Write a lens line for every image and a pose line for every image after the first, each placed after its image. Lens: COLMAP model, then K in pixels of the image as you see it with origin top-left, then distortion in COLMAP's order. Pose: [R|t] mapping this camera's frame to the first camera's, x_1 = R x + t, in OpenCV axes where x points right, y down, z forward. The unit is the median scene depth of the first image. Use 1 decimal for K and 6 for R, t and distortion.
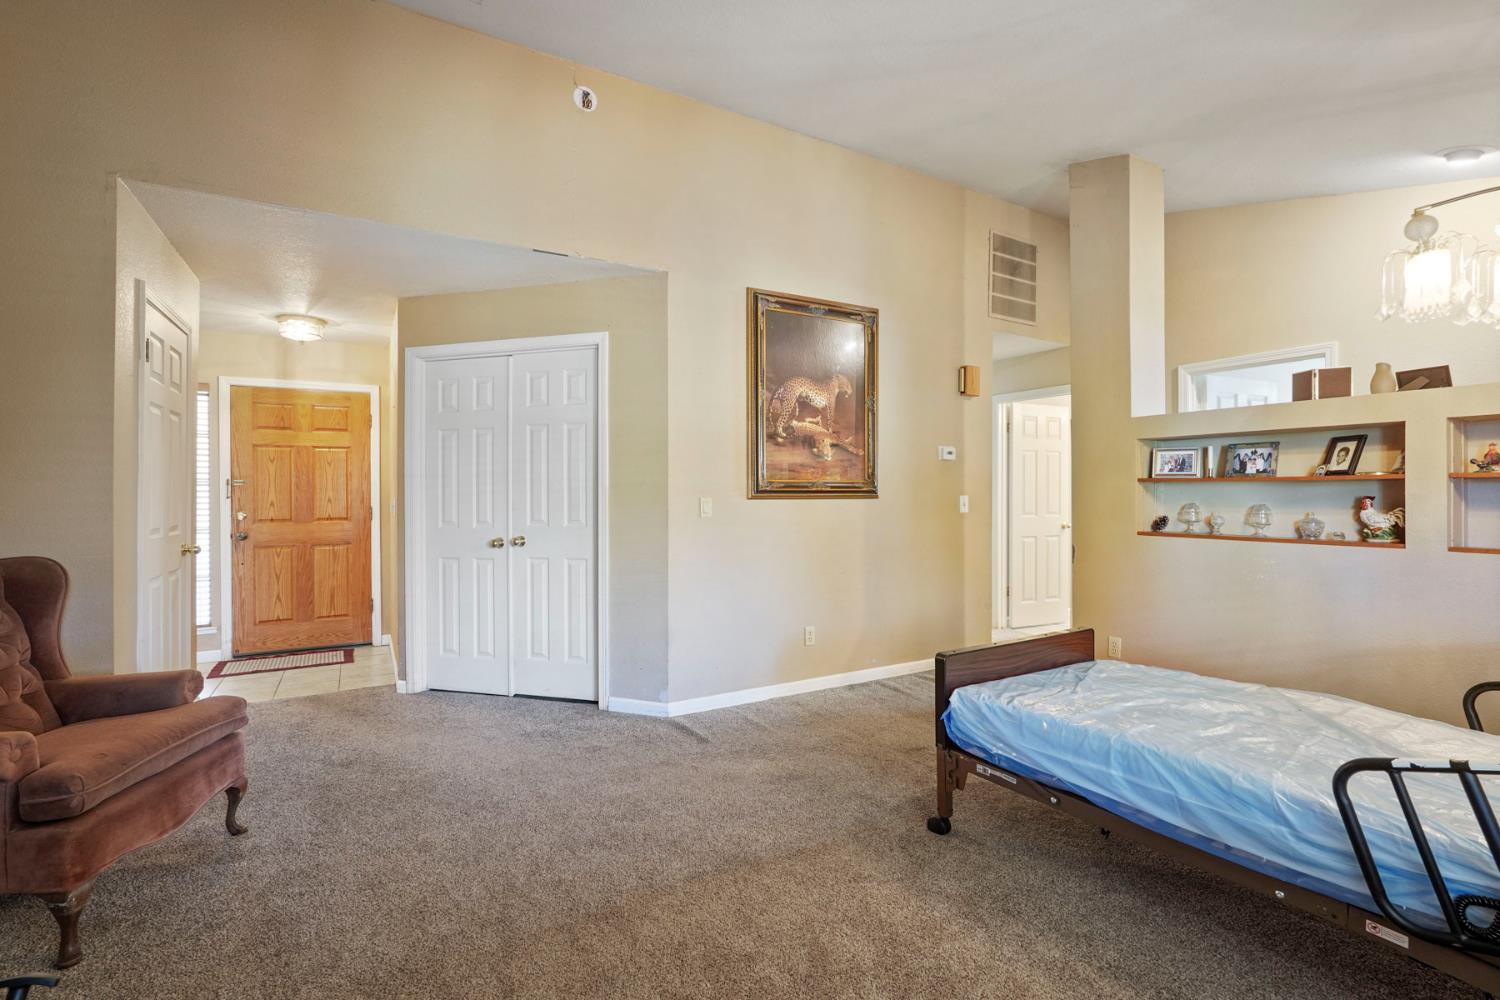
lens RADIAL K [[660.2, 0, 750.0], [0, 660.2, 500.0], [0, 0, 1]] dist [0.001489, 0.000182]
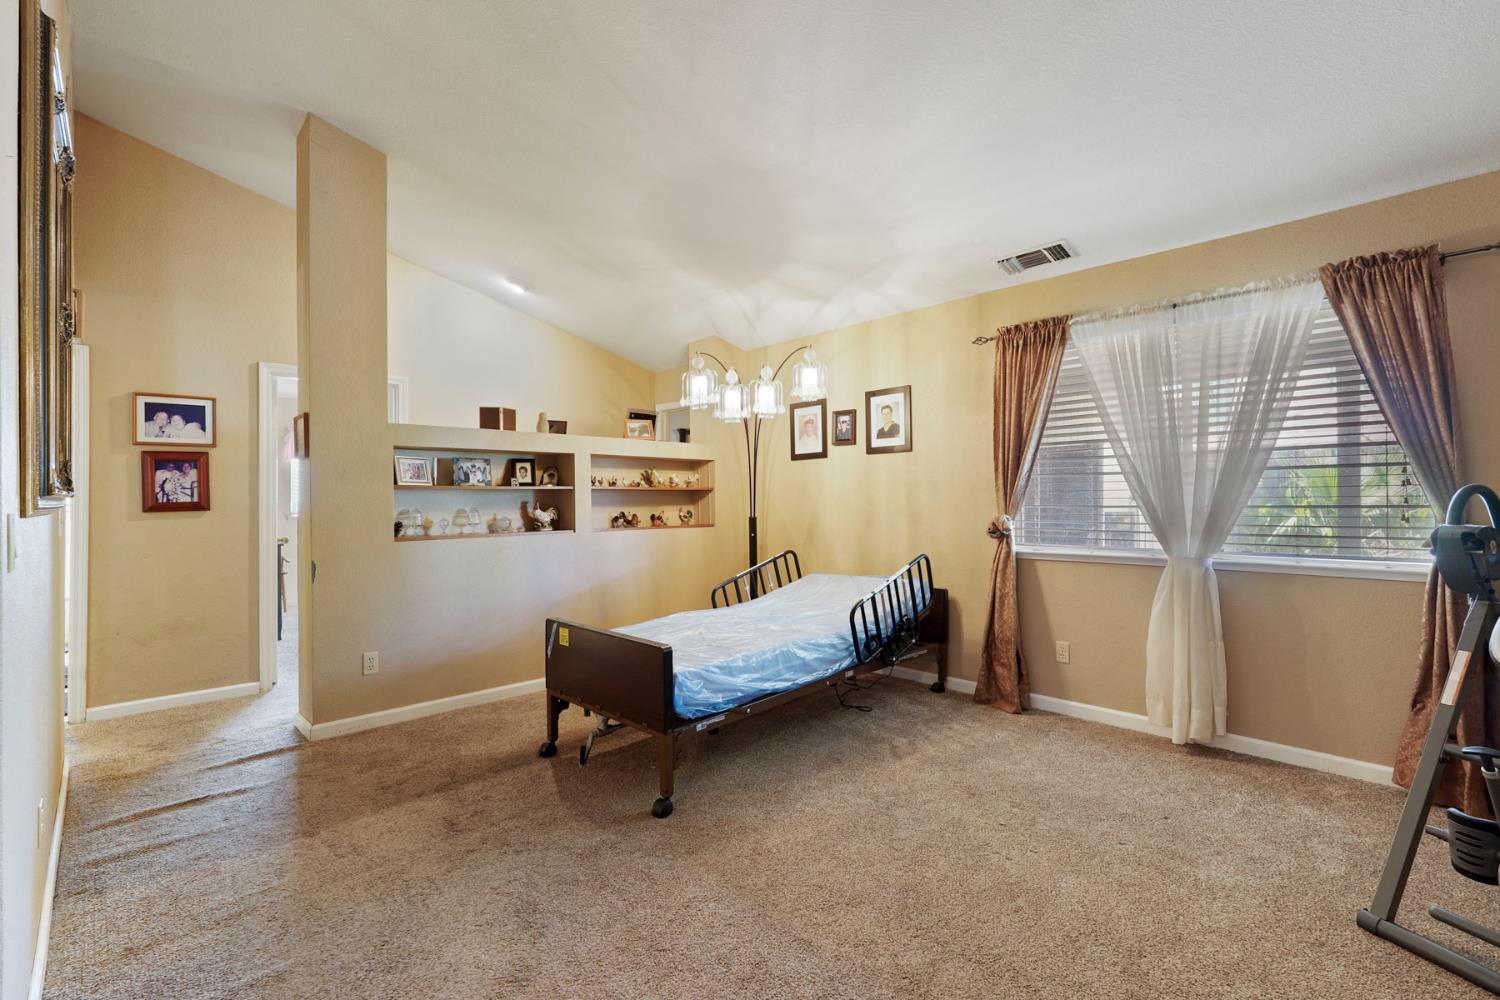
lens RADIAL K [[660.2, 0, 750.0], [0, 660.2, 500.0], [0, 0, 1]] dist [0.001489, 0.000182]
pose [[-0.227115, 0.000003, 0.973868, -0.565348], [0.016691, 0.999853, 0.003890, -0.004644], [-0.973725, 0.017138, -0.227082, 0.794478]]
